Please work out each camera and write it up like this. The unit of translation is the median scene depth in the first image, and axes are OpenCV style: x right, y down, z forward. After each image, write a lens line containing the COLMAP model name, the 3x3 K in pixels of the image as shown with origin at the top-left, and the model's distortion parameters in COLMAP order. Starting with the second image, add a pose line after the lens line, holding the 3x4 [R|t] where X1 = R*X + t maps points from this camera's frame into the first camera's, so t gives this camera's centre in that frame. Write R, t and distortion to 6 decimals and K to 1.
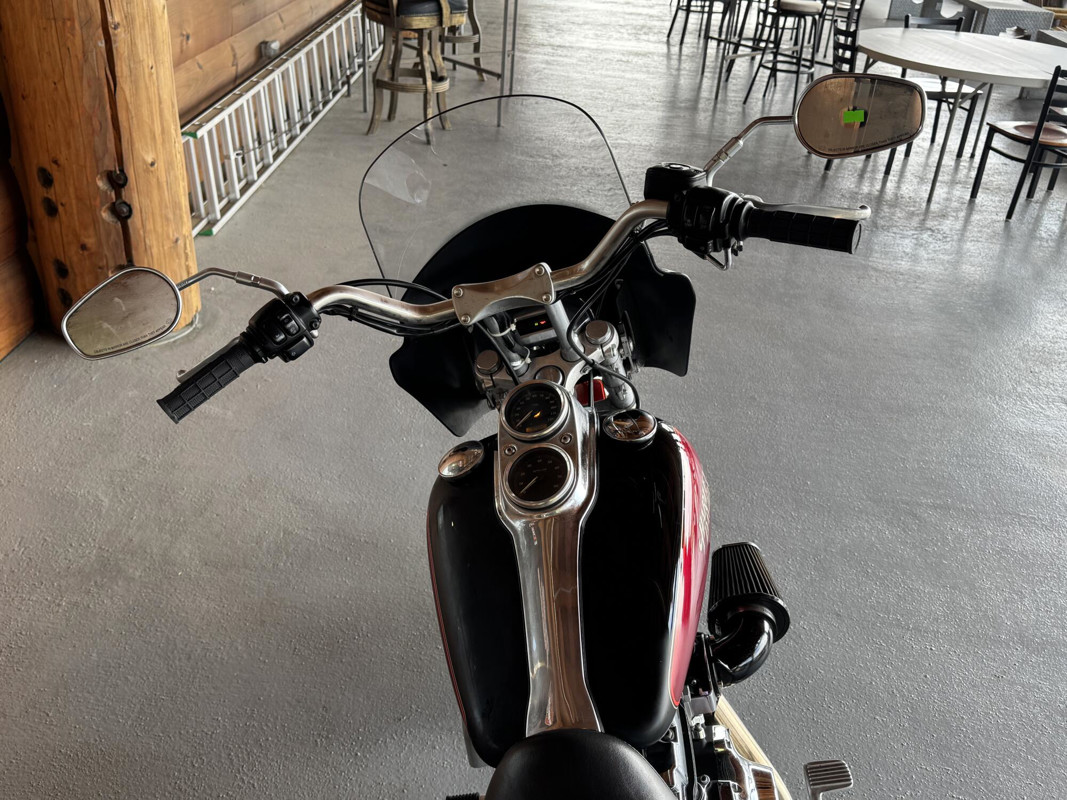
lens RADIAL K [[980.5, 0, 533.5], [0, 980.5, 400.0], [0, 0, 1]] dist [0.098154, -0.152726]
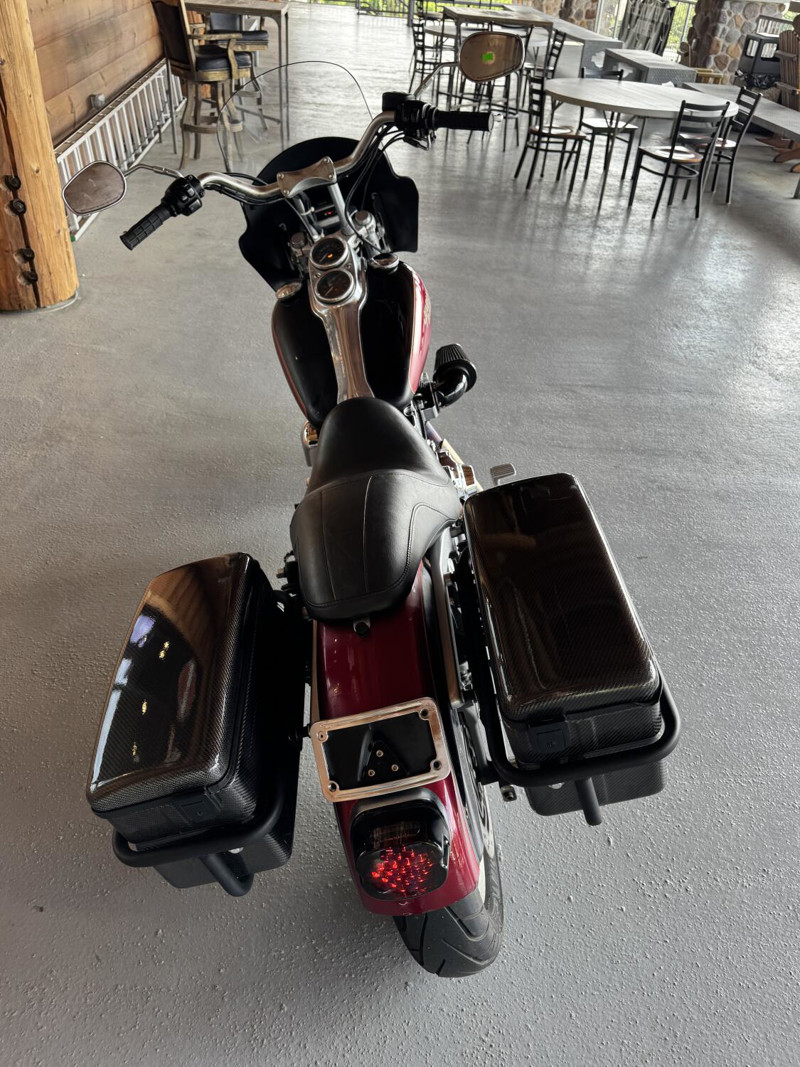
lens RADIAL K [[784.9, 0, 400.0], [0, 784.9, 533.5], [0, 0, 1]] dist [0.001712, -0.001111]
pose [[0.993524, -0.068297, 0.090808, -0.013365], [0.054928, 0.988293, 0.142341, 0.122482], [-0.099467, -0.136431, 0.985643, -0.182520]]
